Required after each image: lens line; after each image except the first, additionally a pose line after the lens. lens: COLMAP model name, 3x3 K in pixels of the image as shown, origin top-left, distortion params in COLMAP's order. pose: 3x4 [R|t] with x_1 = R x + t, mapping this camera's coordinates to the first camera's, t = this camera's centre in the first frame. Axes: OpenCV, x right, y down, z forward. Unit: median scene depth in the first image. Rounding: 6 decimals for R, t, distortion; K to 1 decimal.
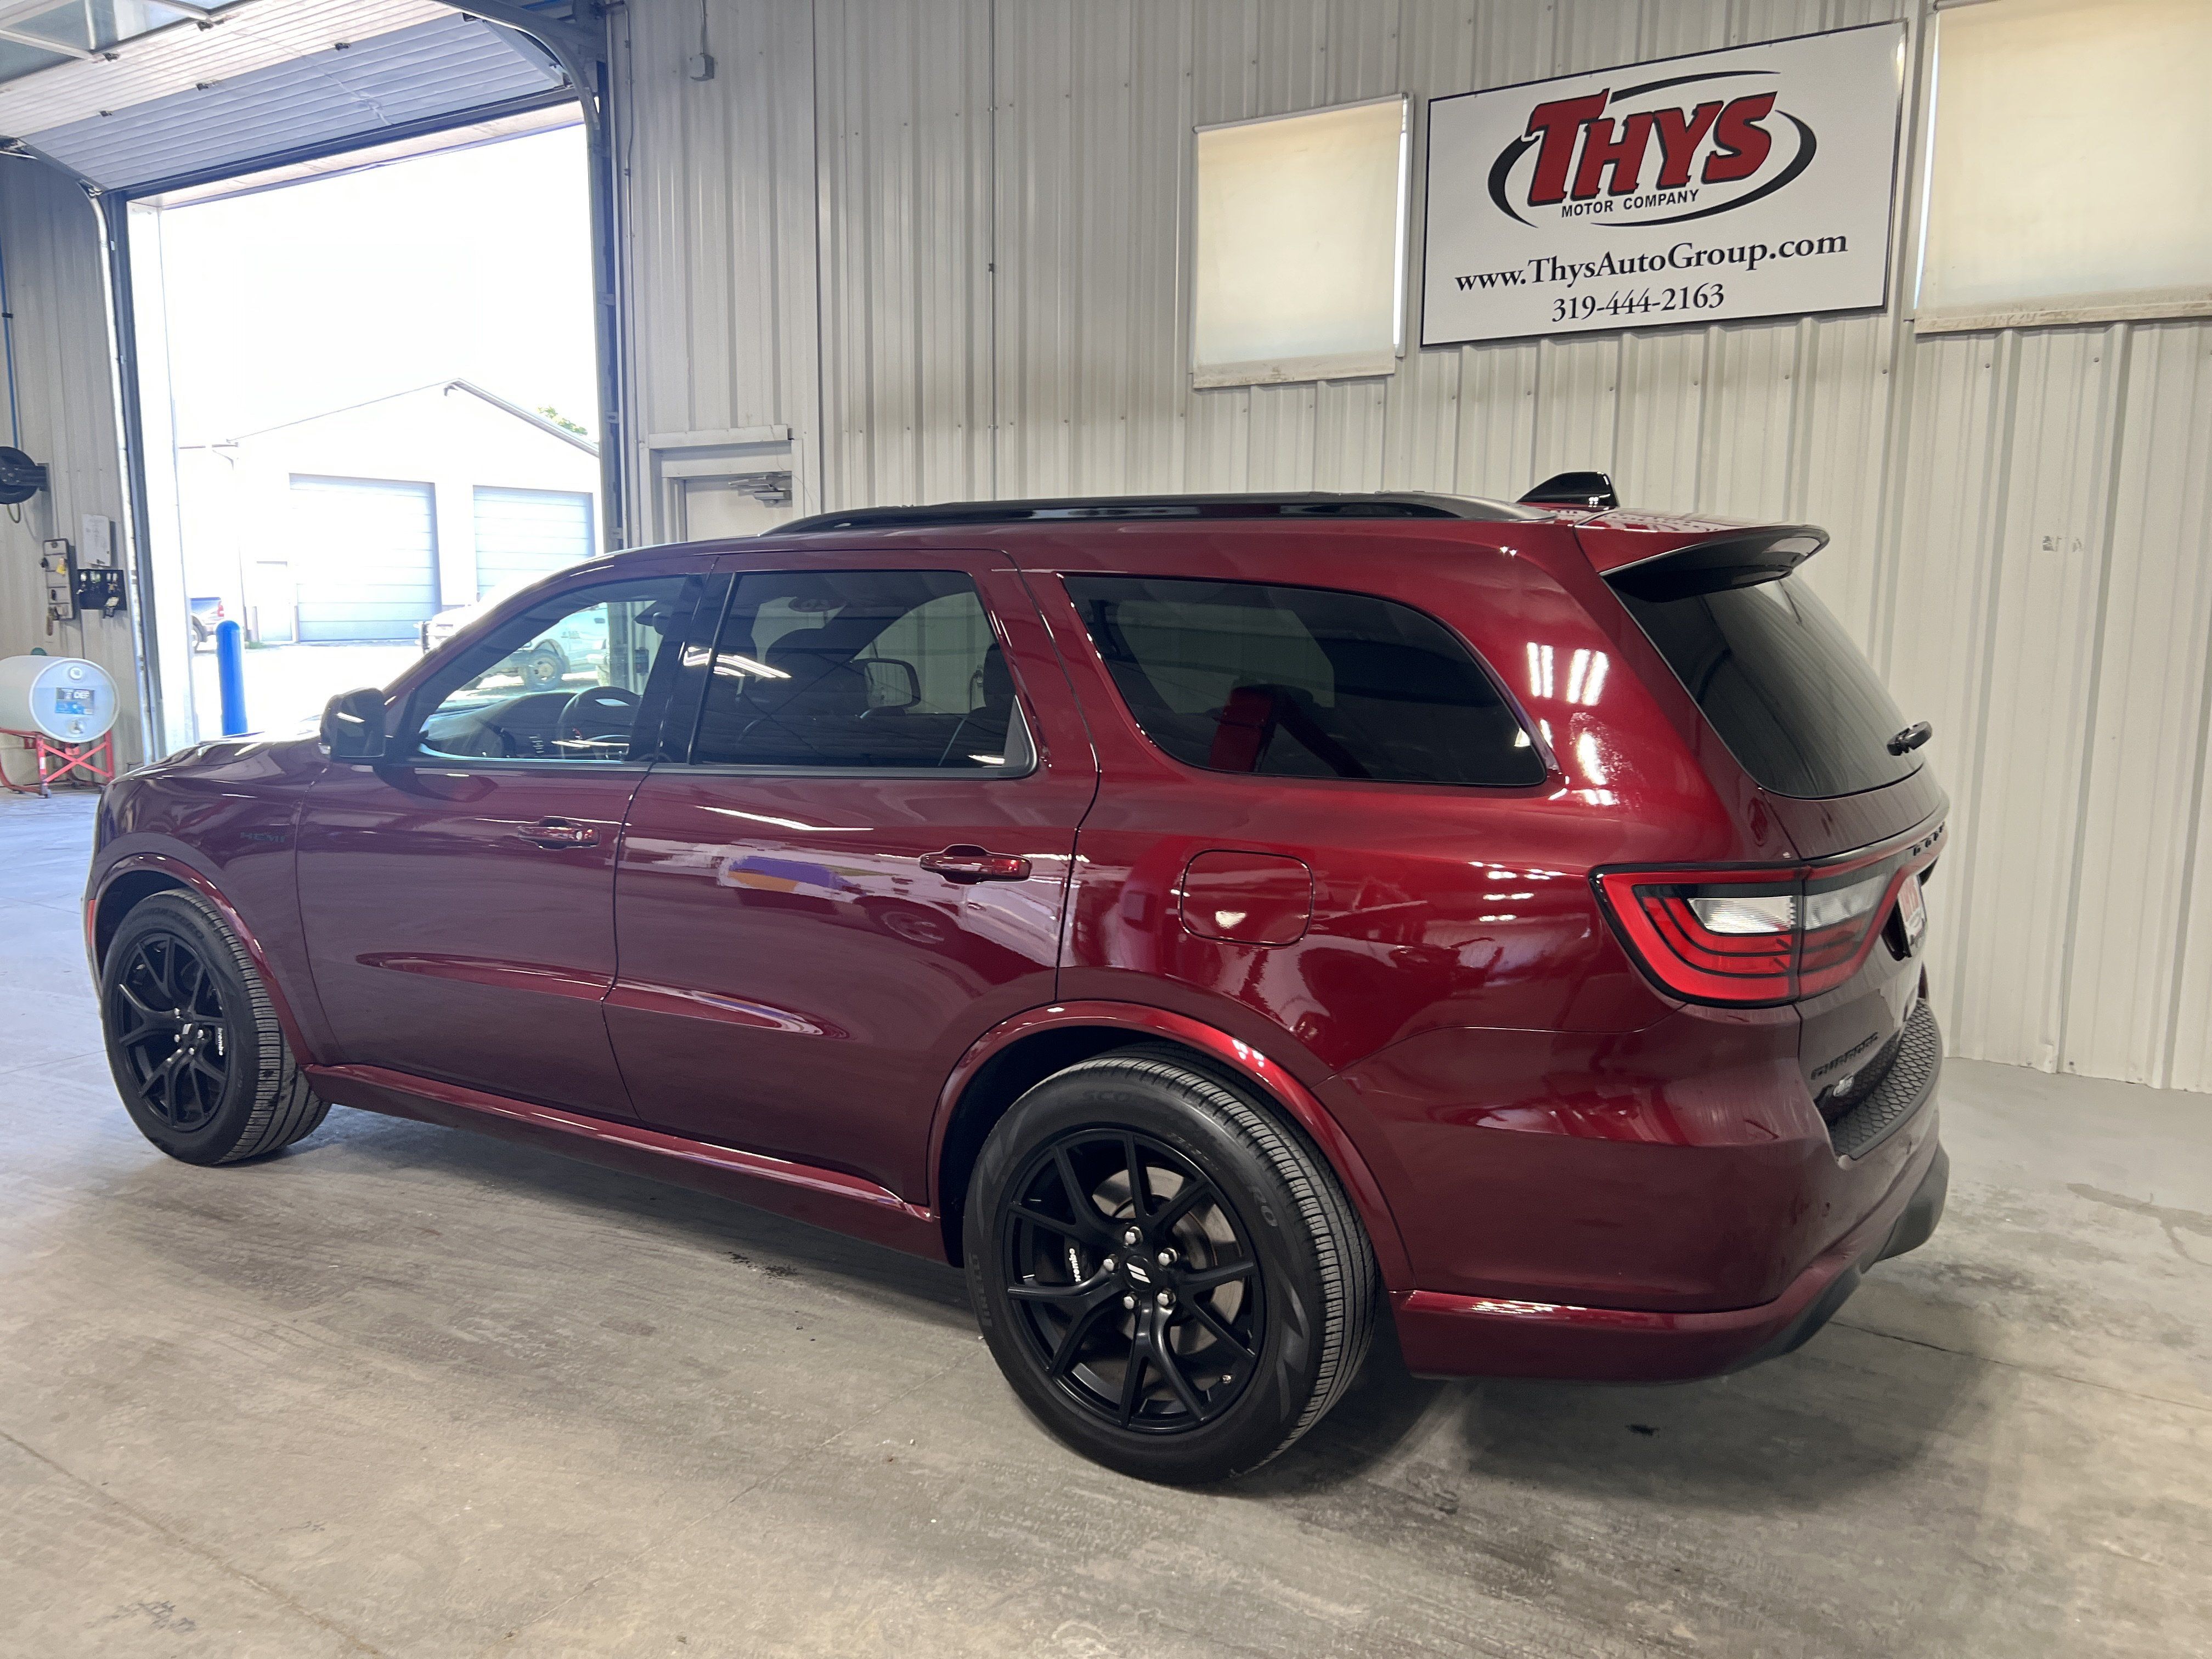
lens RADIAL K [[1666.1, 0, 1090.9], [0, 1666.1, 812.7], [0, 0, 1]] dist [0.033320, -0.023406]
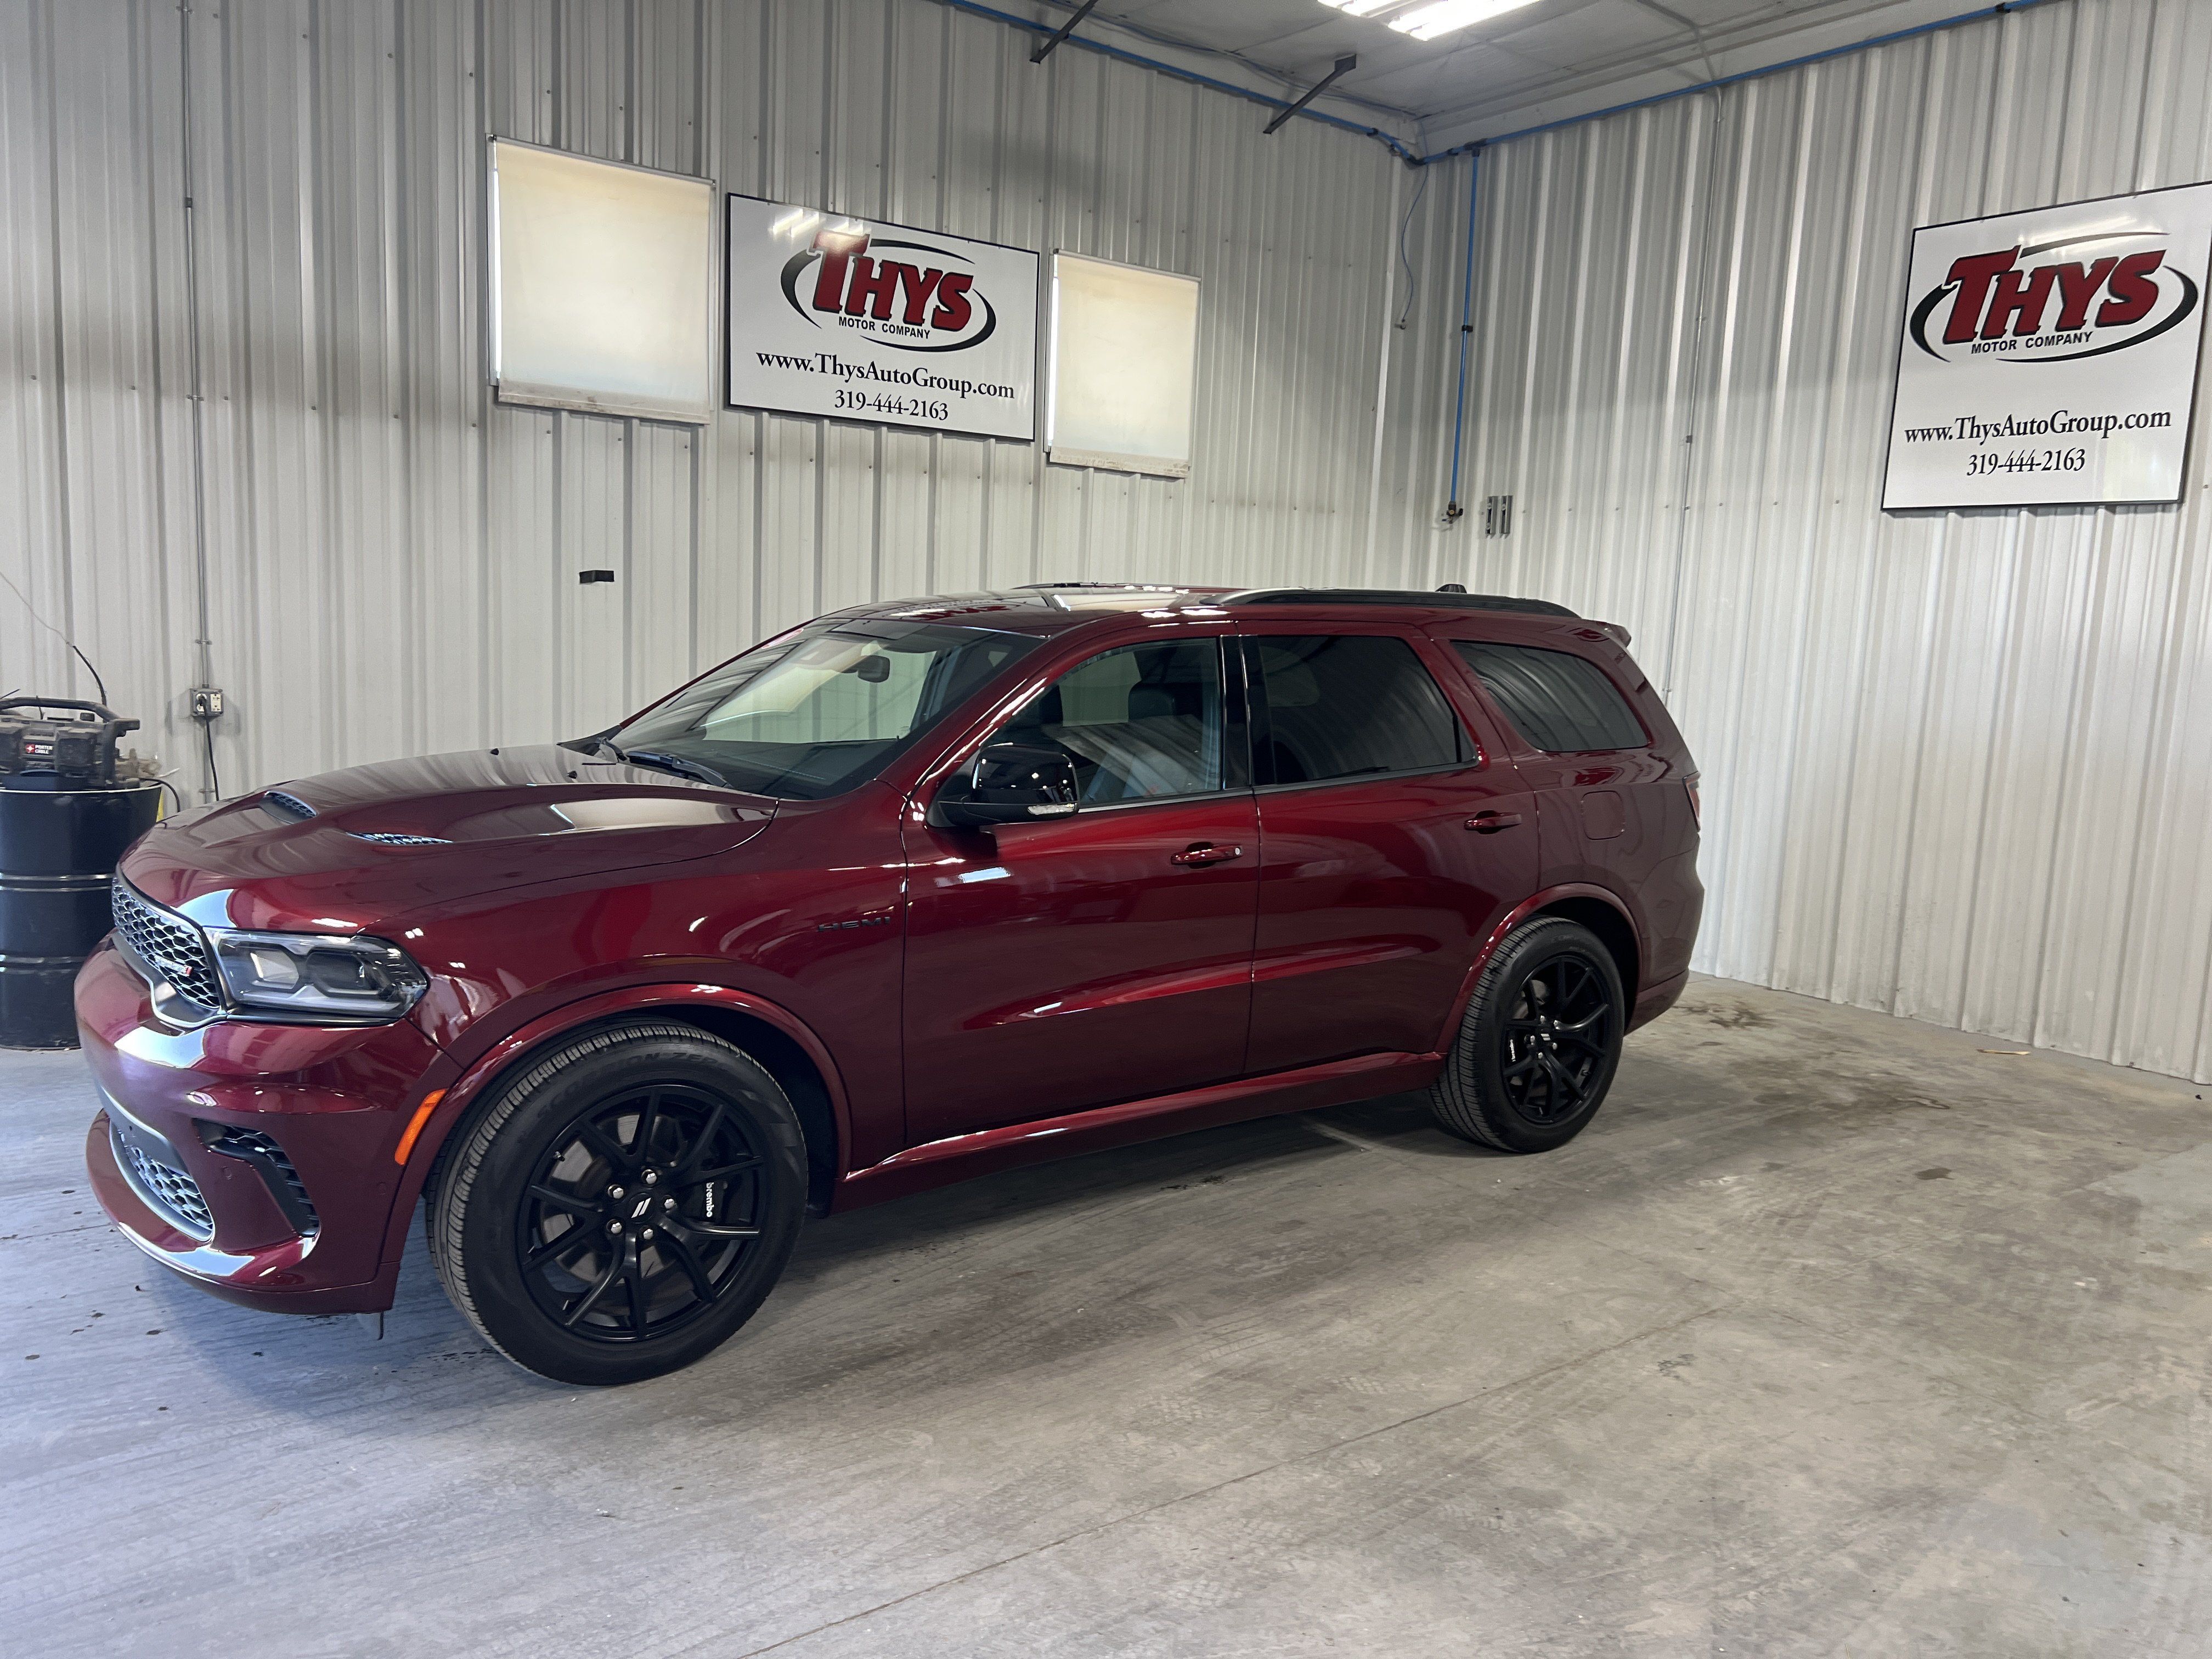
lens RADIAL K [[1666.8, 0, 1093.5], [0, 1666.8, 831.2], [0, 0, 1]] dist [0.044915, -0.042944]
pose [[0.348670, -0.109821, 0.930789, -0.994152], [0.088924, 0.992508, 0.083793, -0.075146], [-0.933018, 0.053553, 0.355823, 0.449477]]
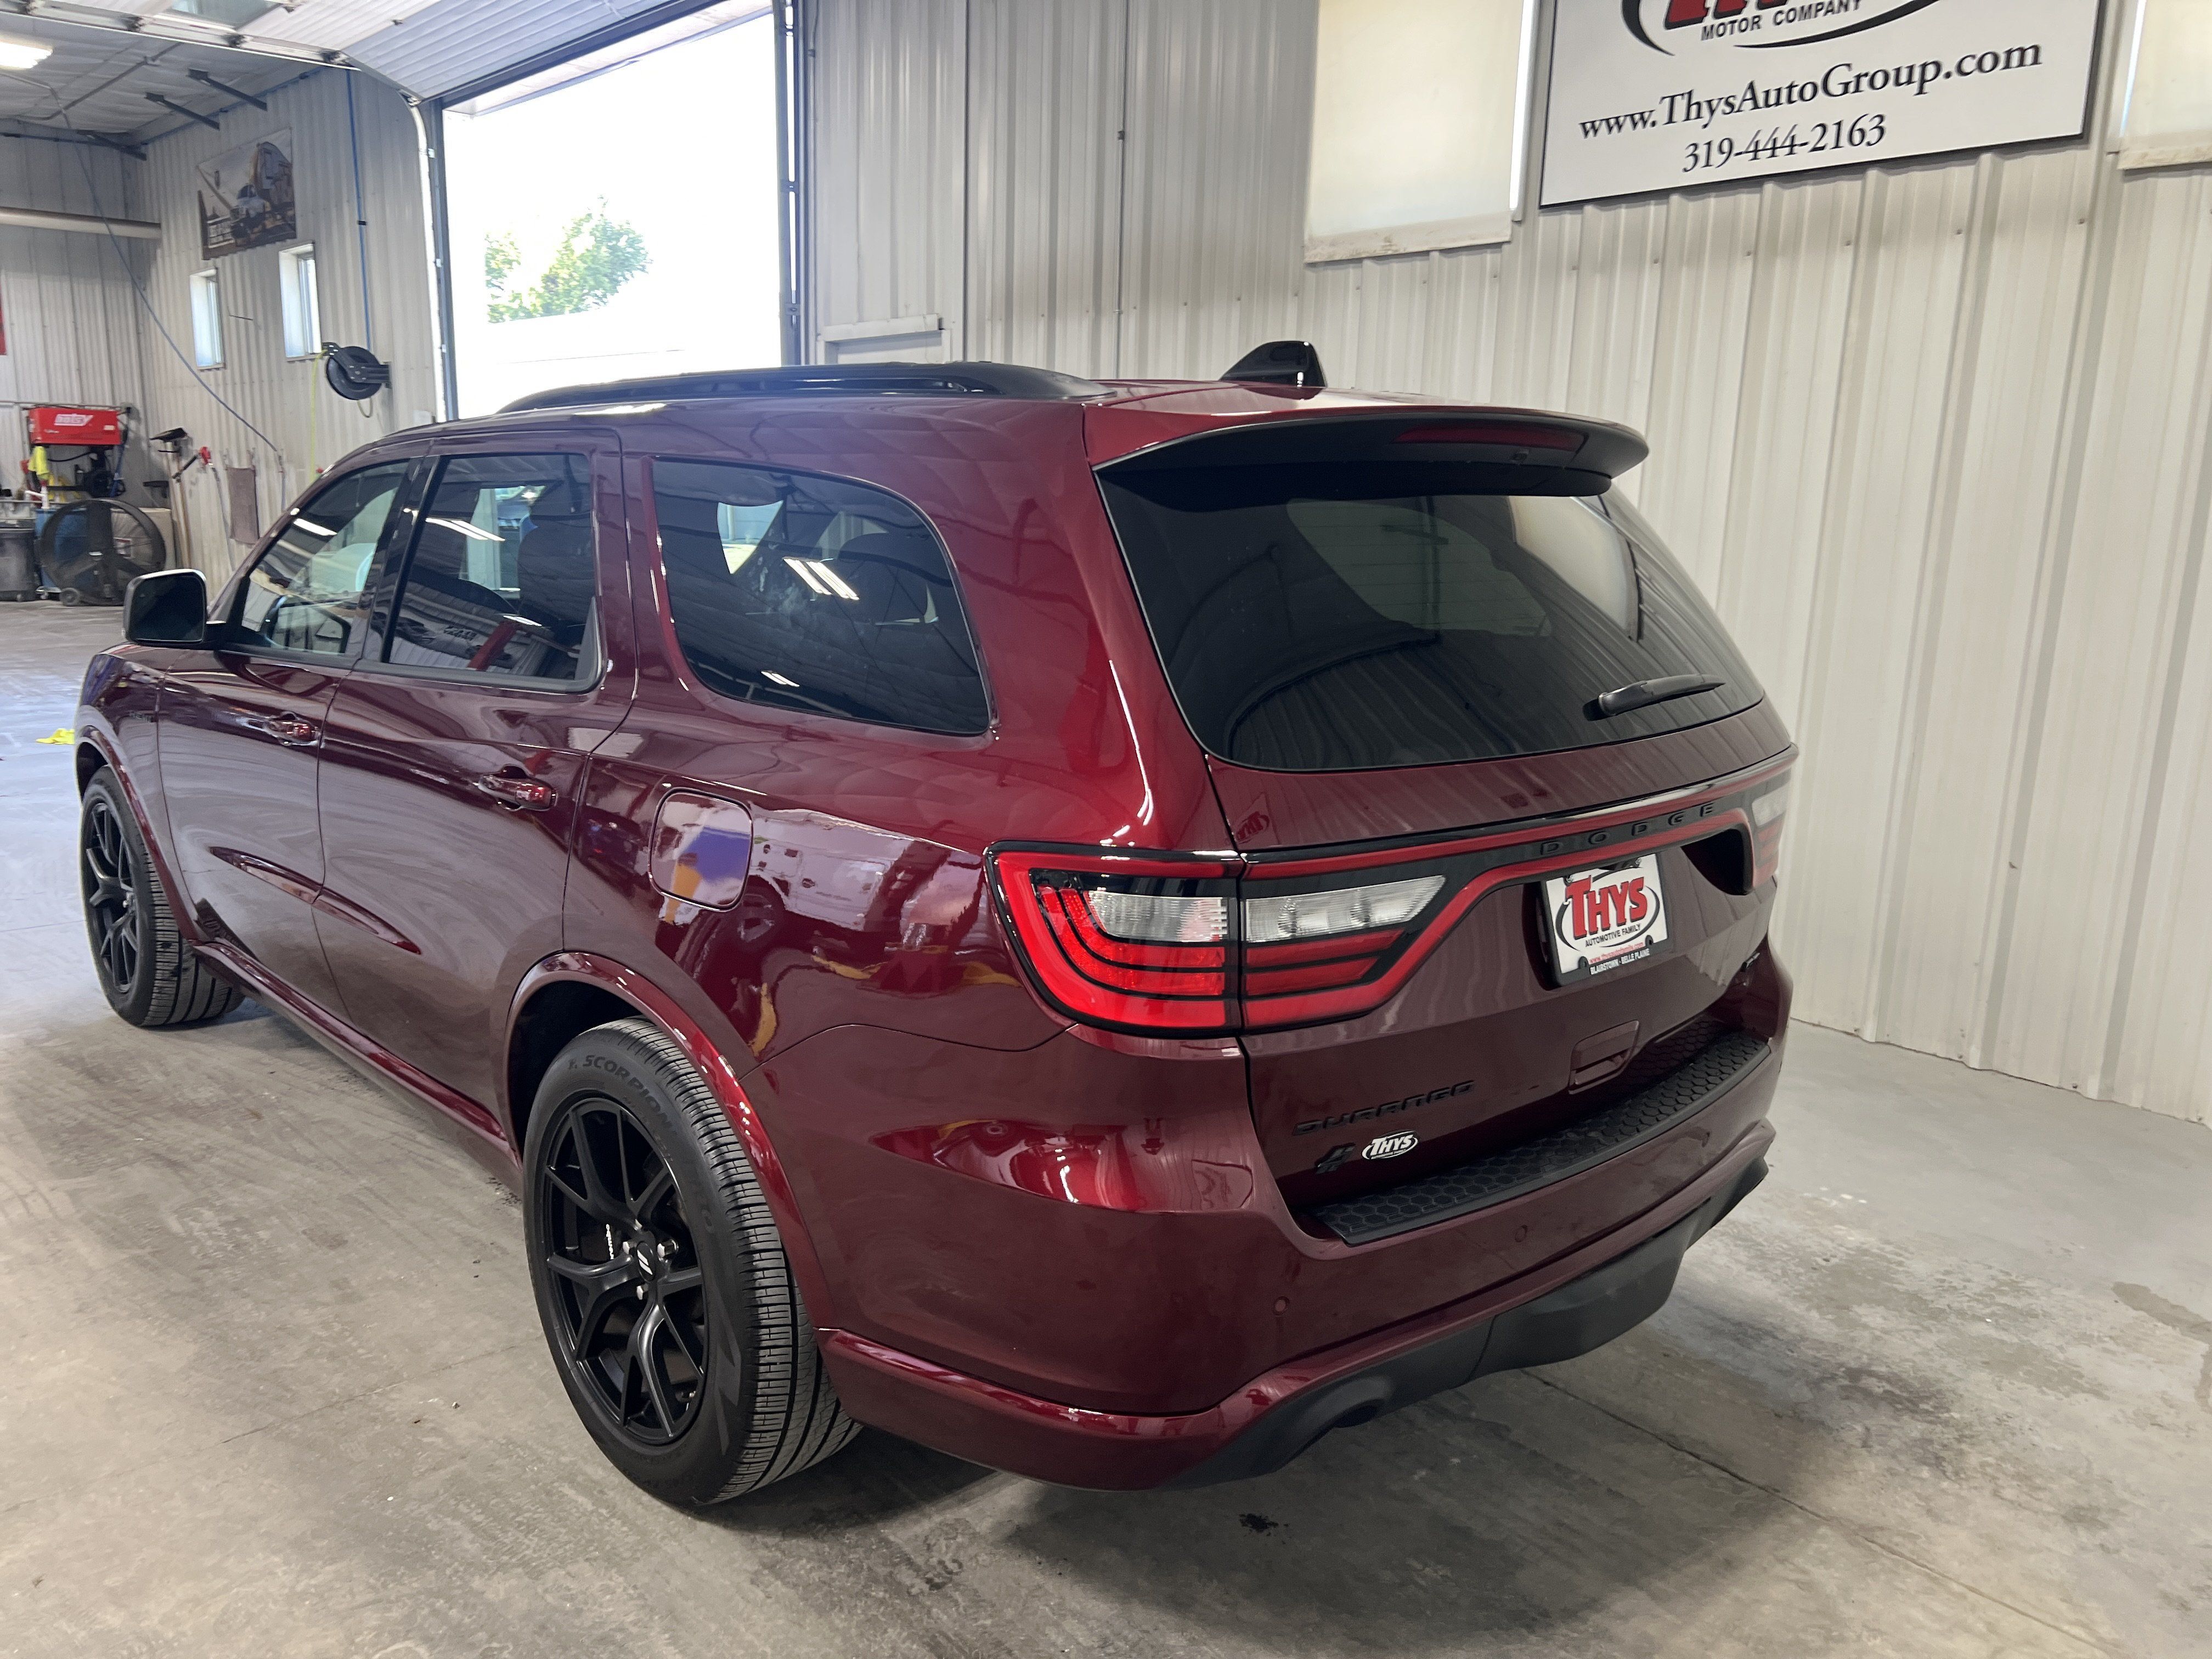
lens RADIAL K [[1663.5, 0, 1096.6], [0, 1663.5, 831.7], [0, 0, 1]] dist [0.049544, -0.048896]
pose [[0.965867, 0.067799, -0.250009, 0.260089], [-0.051512, 0.996136, 0.071129, -0.014286], [0.253866, -0.055822, 0.965627, 0.122639]]
